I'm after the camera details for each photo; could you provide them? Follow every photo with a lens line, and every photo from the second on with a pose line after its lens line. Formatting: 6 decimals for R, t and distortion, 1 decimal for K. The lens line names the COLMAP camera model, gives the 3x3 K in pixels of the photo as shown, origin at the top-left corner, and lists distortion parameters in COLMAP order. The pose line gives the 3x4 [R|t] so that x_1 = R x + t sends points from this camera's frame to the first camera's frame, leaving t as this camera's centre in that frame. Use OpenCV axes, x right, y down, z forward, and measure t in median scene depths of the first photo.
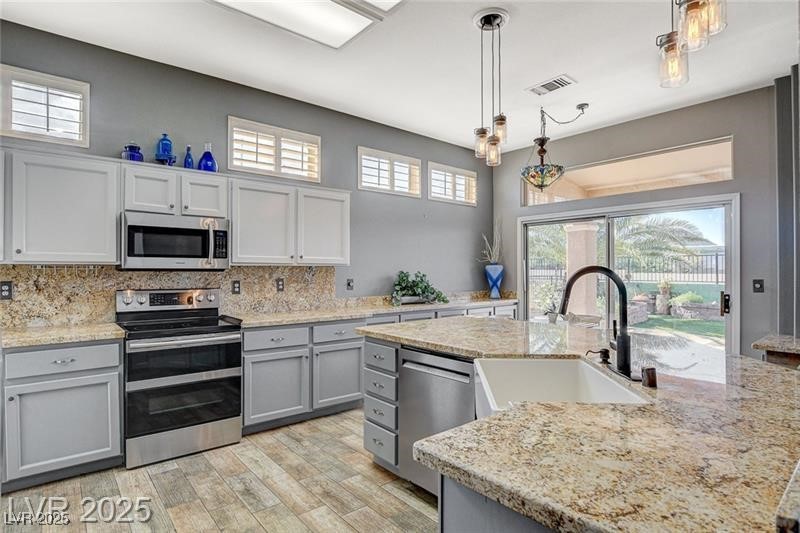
lens RADIAL K [[417.9, 0, 400.9], [0, 417.9, 267.4], [0, 0, 1]] dist [-0.022514, -0.000347]
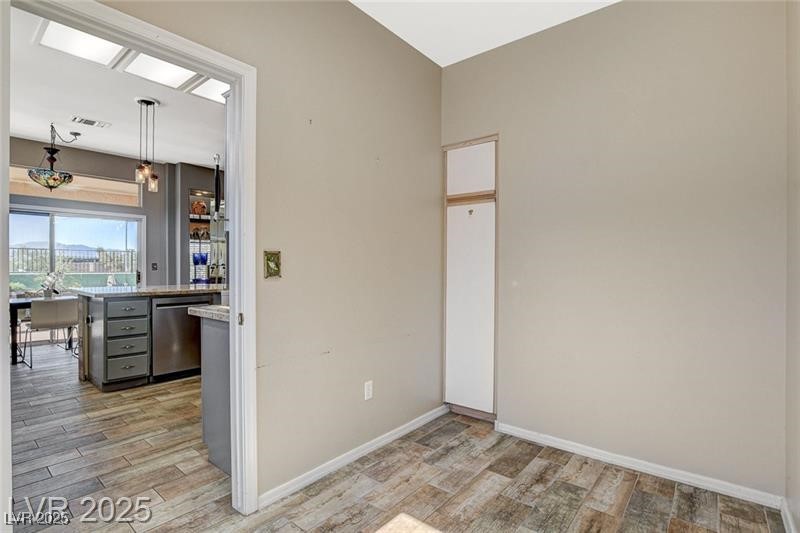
lens RADIAL K [[389.7, 0, 401.1], [0, 389.7, 267.1], [0, 0, 1]] dist [-0.019503, -0.000399]
pose [[-0.177752, -0.001750, 0.984074, -1.608425], [-0.011331, 0.999936, -0.000269, 0.051587], [-0.984010, -0.011199, -0.177760, 0.294859]]
